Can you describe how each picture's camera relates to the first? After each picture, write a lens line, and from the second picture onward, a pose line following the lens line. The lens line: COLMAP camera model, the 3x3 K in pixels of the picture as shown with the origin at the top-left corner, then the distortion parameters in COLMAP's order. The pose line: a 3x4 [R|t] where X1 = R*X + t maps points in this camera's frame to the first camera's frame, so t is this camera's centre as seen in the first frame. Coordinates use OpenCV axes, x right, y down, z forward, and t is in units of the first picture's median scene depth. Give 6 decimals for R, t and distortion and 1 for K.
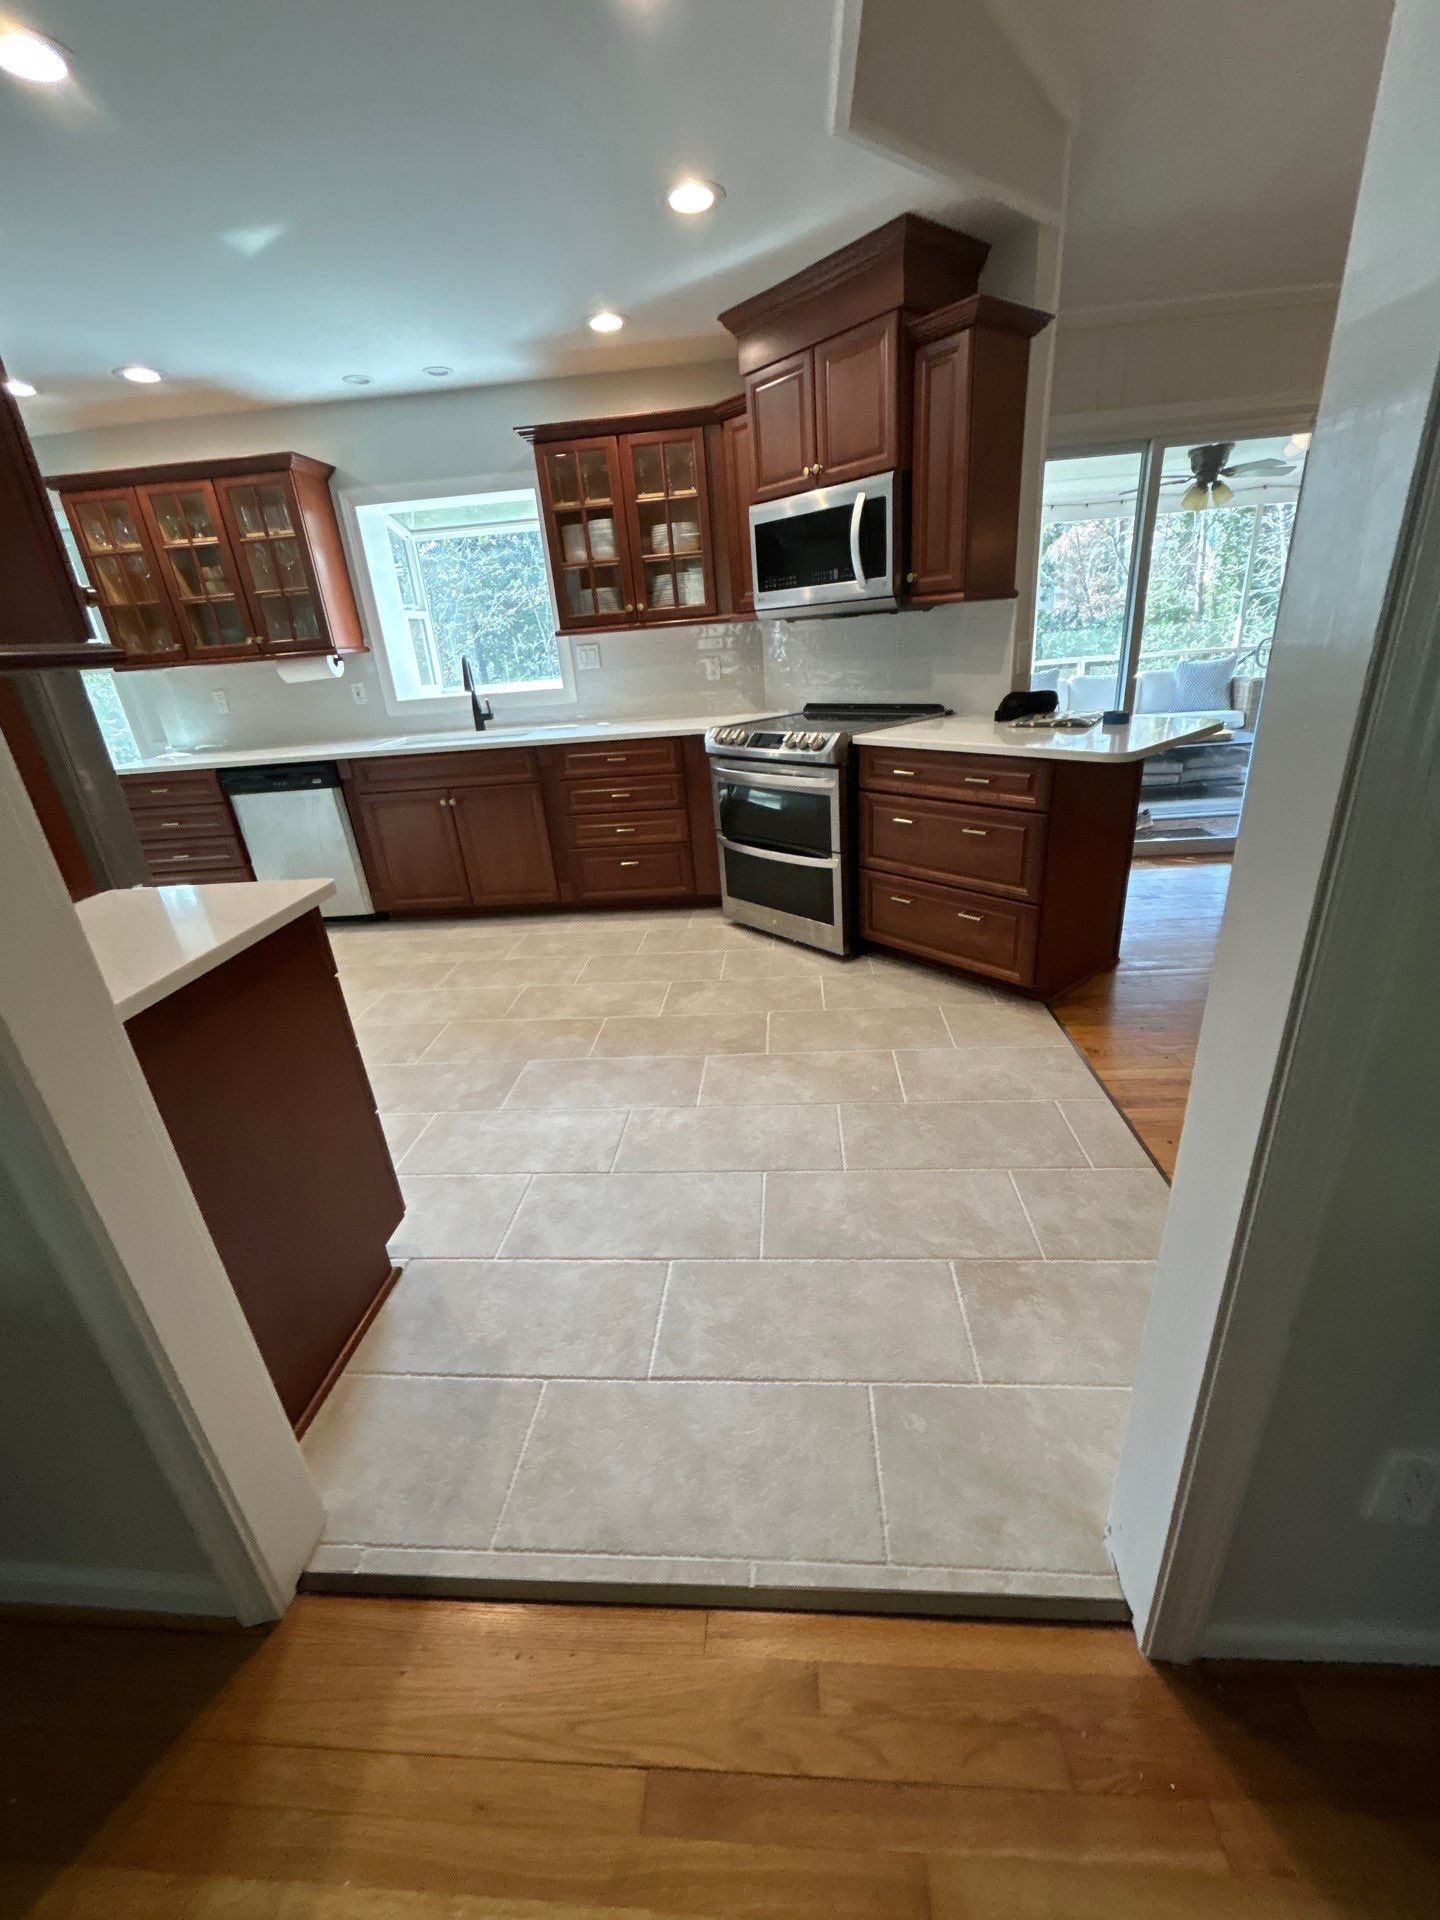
lens RADIAL K [[780.8, 0, 719.5], [0, 780.8, 950.9], [0, 0, 1]] dist [0.001380, -0.000497]
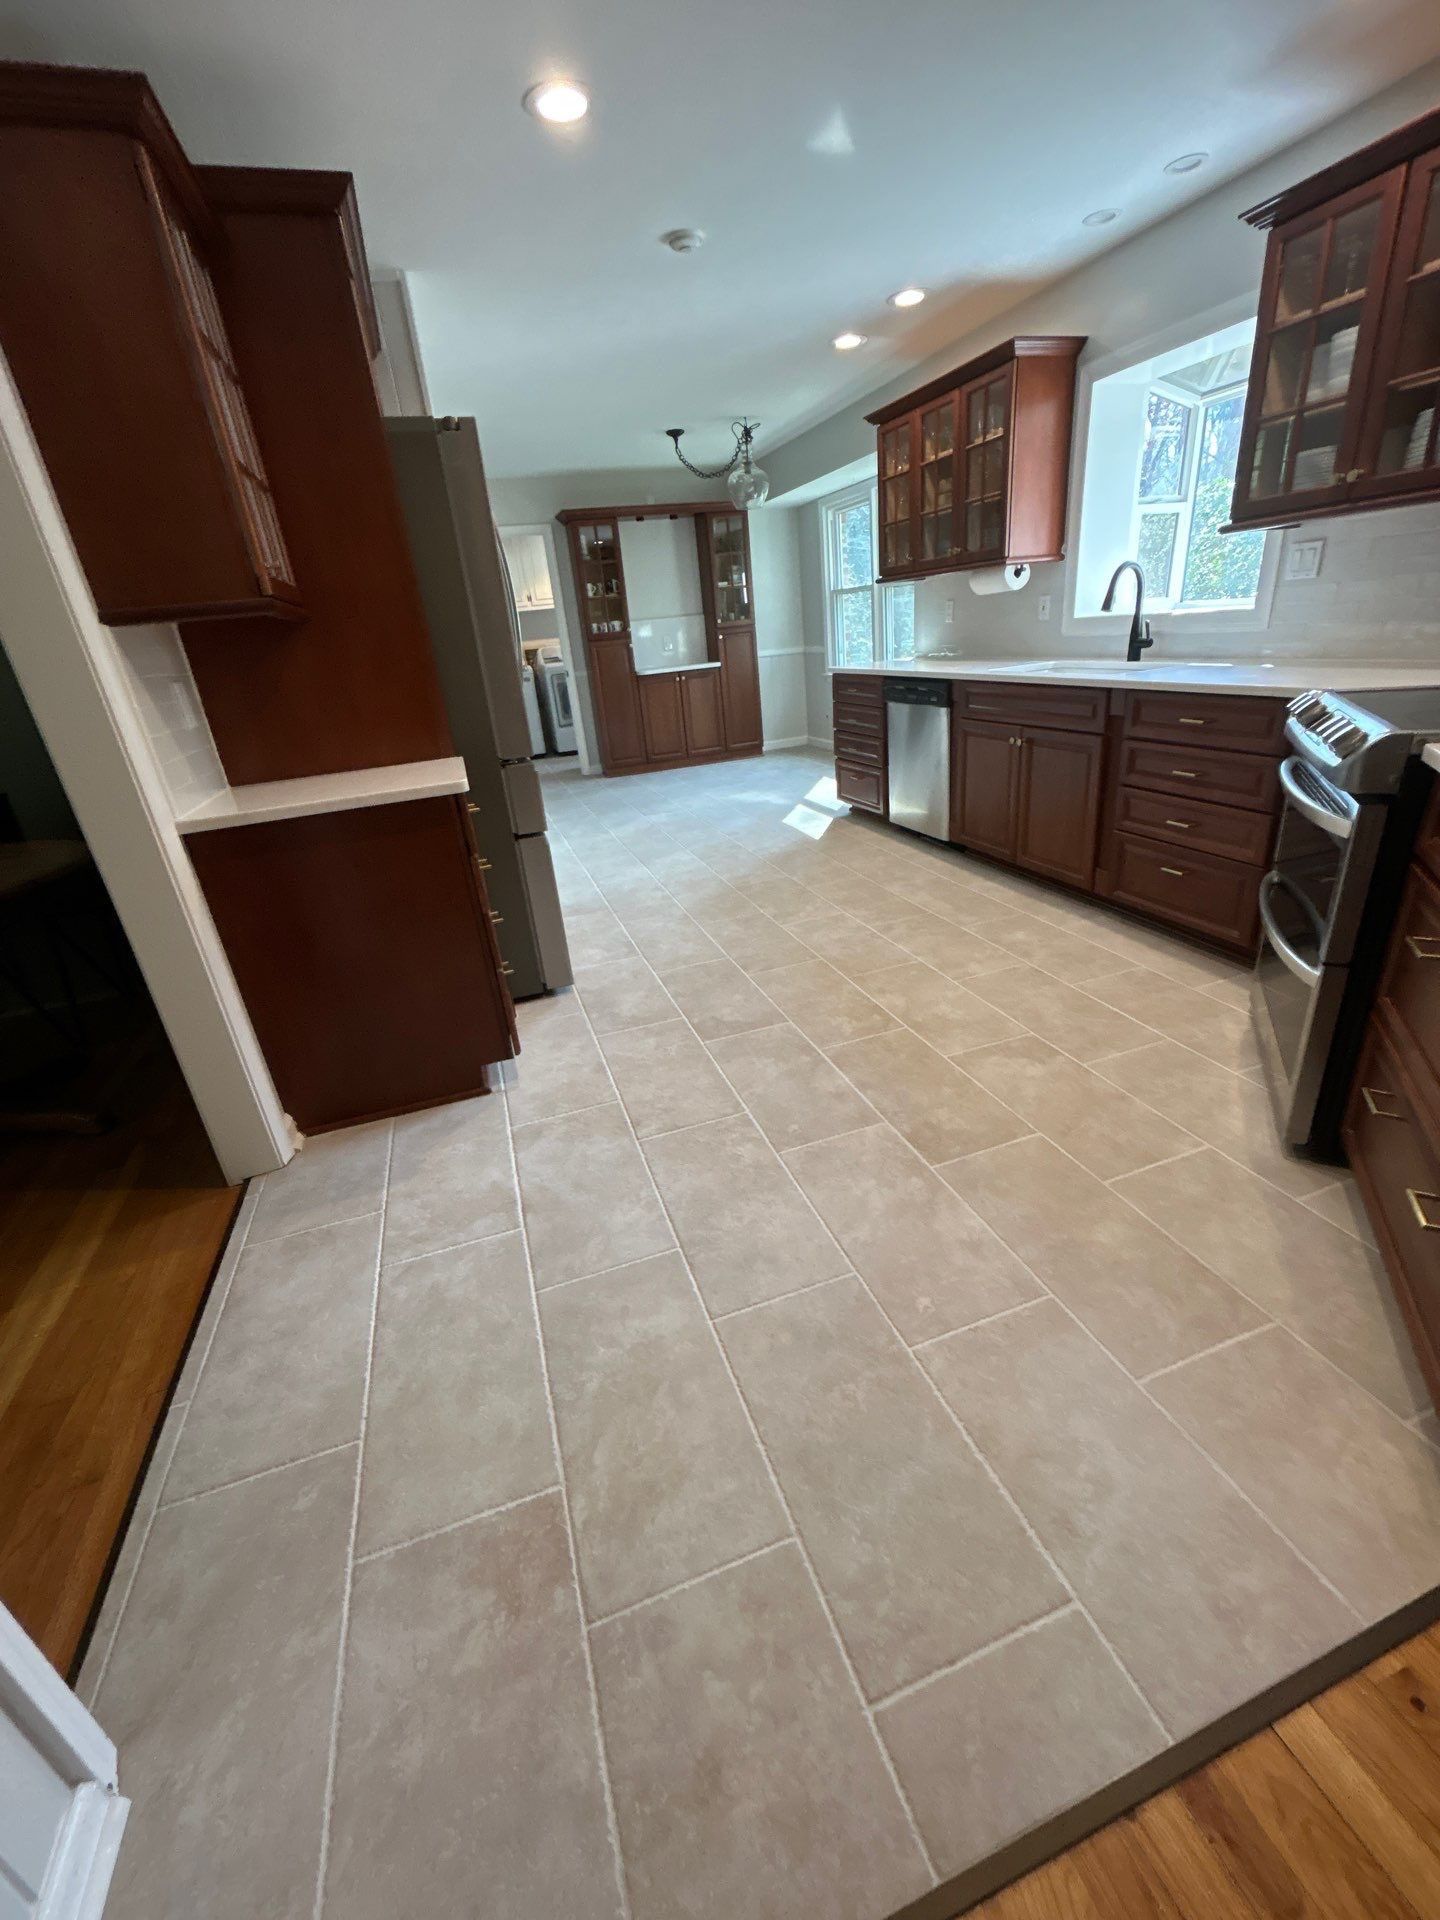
lens RADIAL K [[780.8, 0, 716.4], [0, 780.8, 949.5], [0, 0, 1]] dist [0.001380, -0.000497]
pose [[0.399165, 0.389225, -0.830164, 0.364397], [-0.291679, 0.912292, 0.287484, -0.143042], [0.869247, 0.127388, 0.477683, 0.348781]]
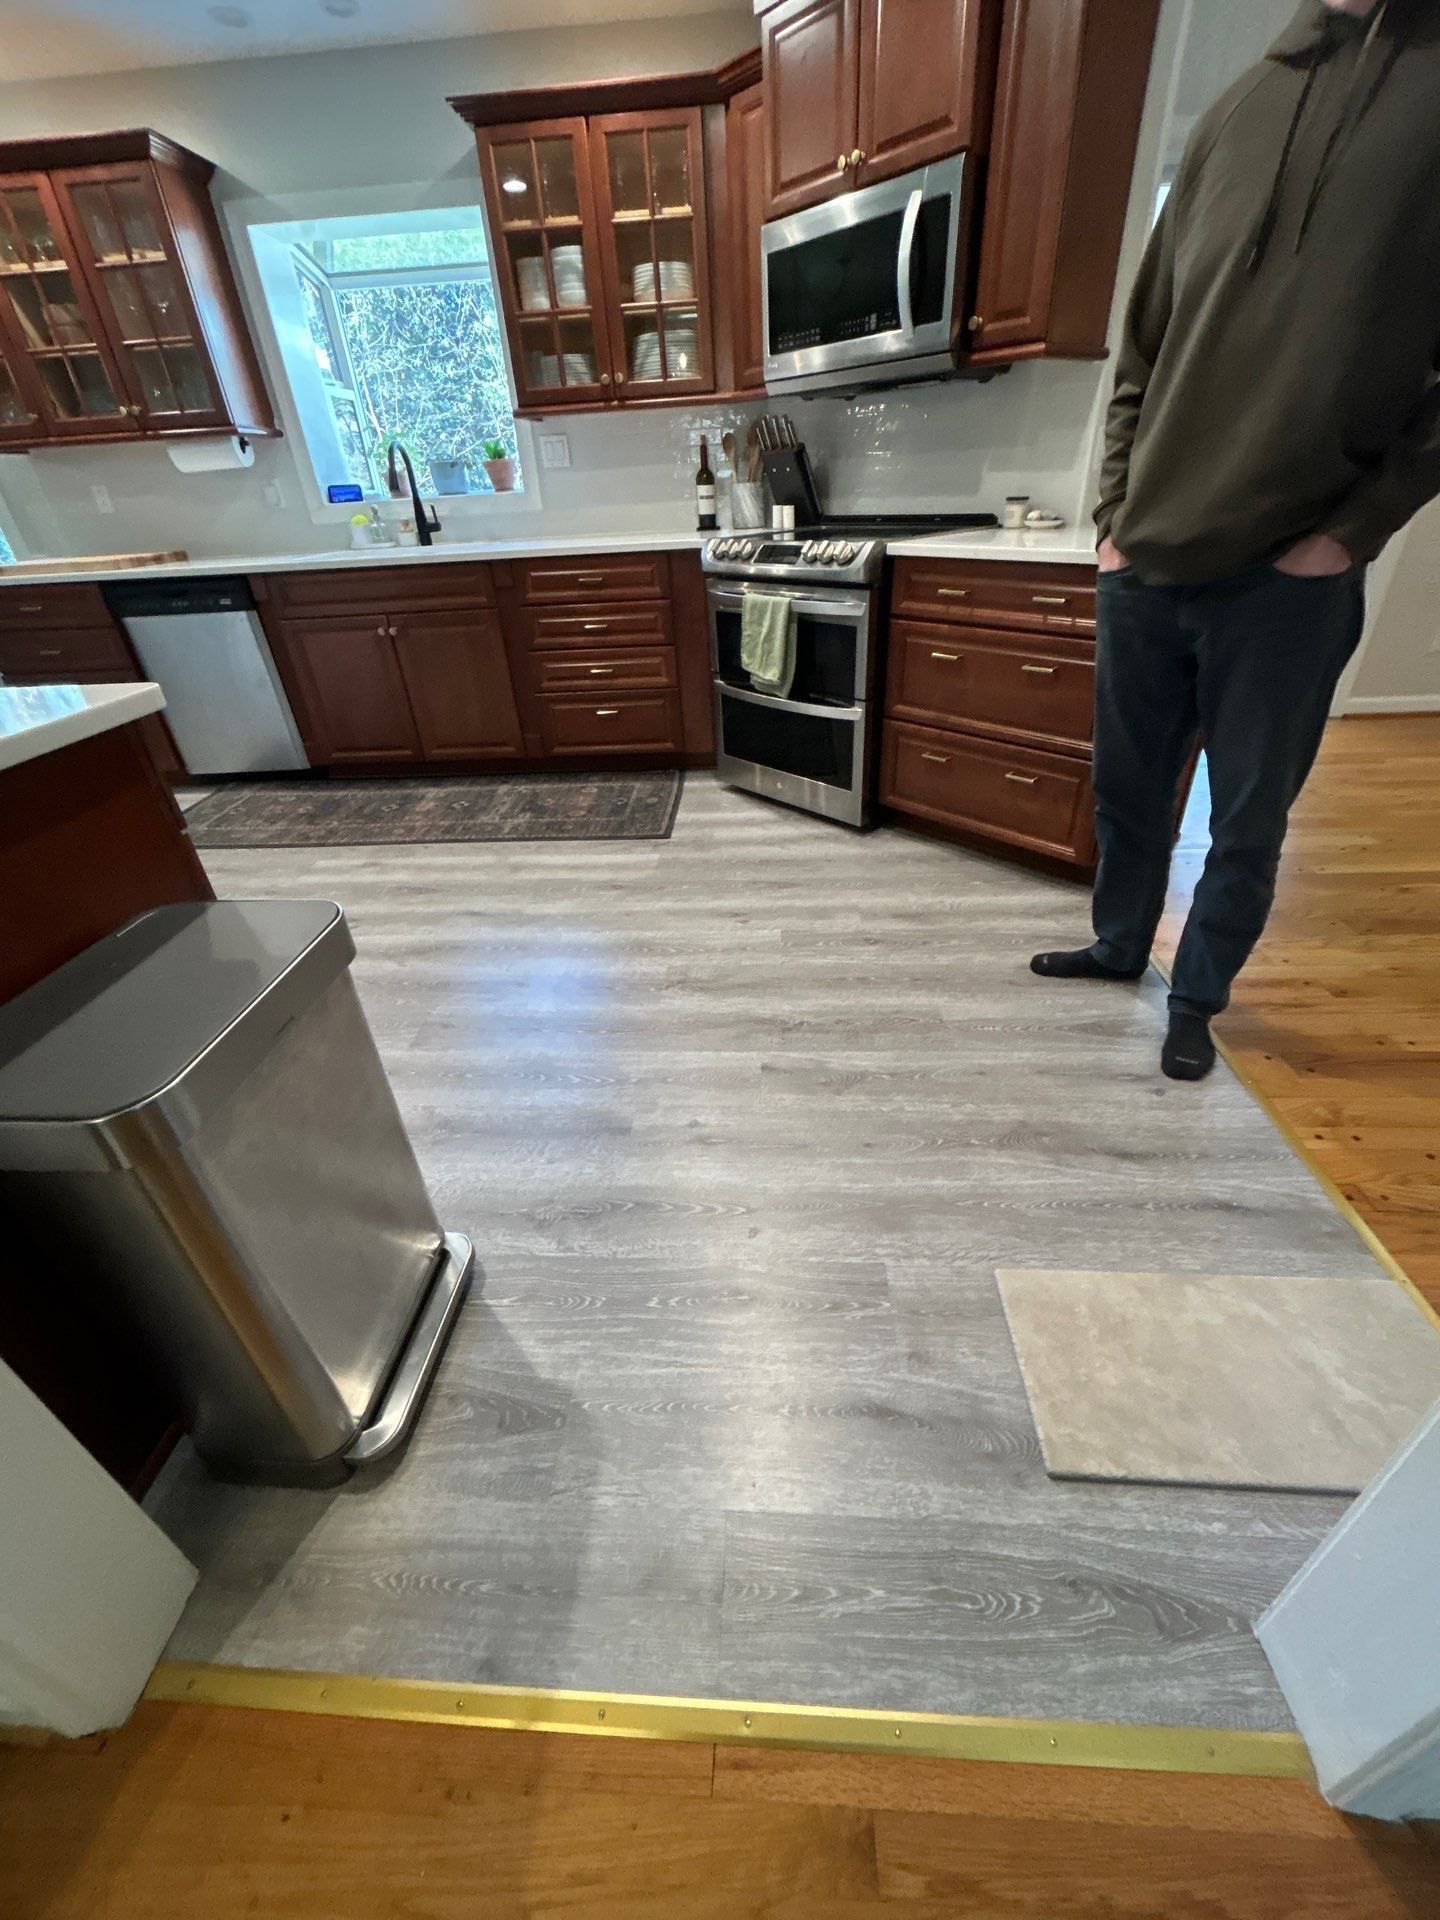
lens RADIAL K [[780.8, 0, 717.8], [0, 780.8, 952.7], [0, 0, 1]] dist [0.001380, -0.000497]
pose [[0.999648, 0.012652, 0.023322, -0.012690], [-0.016219, 0.987025, 0.159746, 0.009099], [-0.020998, -0.160068, 0.986883, 0.129082]]
